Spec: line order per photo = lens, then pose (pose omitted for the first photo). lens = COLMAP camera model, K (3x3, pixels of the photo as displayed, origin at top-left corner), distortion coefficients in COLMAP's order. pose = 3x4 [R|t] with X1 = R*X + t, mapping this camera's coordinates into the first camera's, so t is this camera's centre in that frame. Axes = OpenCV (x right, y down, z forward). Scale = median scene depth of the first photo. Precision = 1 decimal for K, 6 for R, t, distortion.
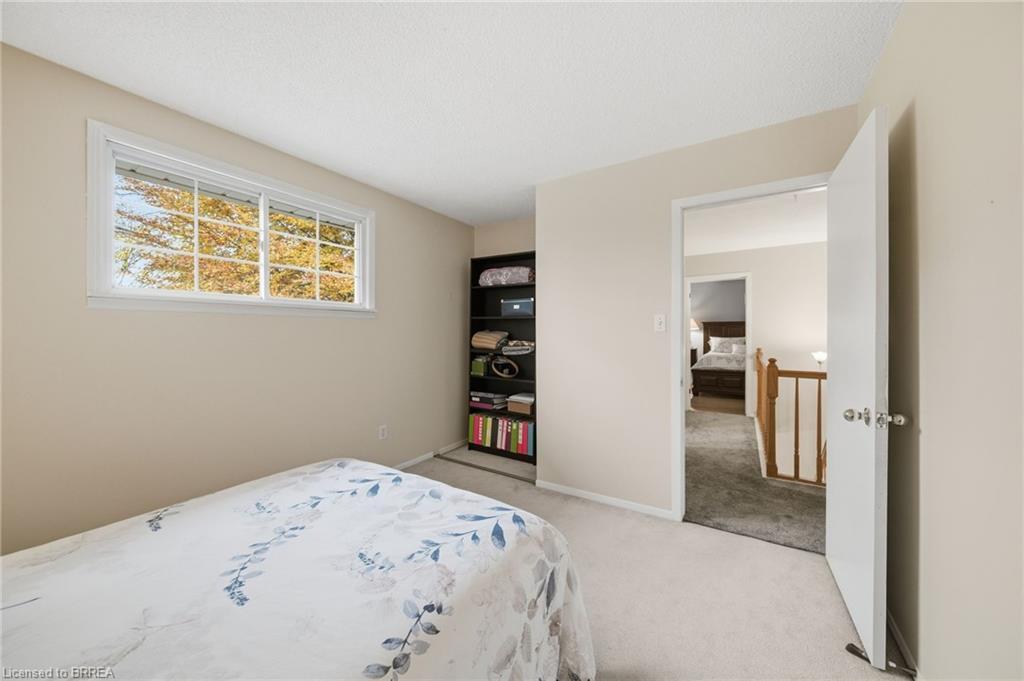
lens RADIAL K [[358.8, 0, 514.0], [0, 358.8, 334.6], [0, 0, 1]] dist [-0.001612, -0.000459]
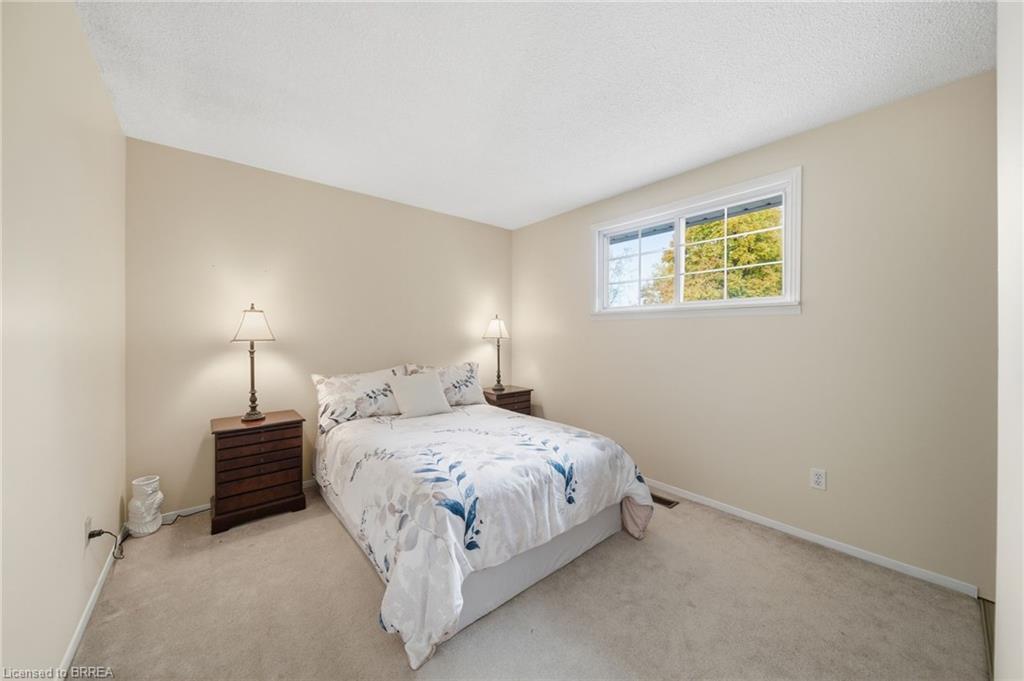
lens RADIAL K [[358.8, 0, 515.7], [0, 358.8, 336.1], [0, 0, 1]] dist [-0.001612, -0.000459]
pose [[-0.296581, 0.002475, -0.955004, 1.007268], [-0.005071, 0.999978, 0.004166, 0.001191], [0.954994, 0.006079, -0.296562, 1.440078]]
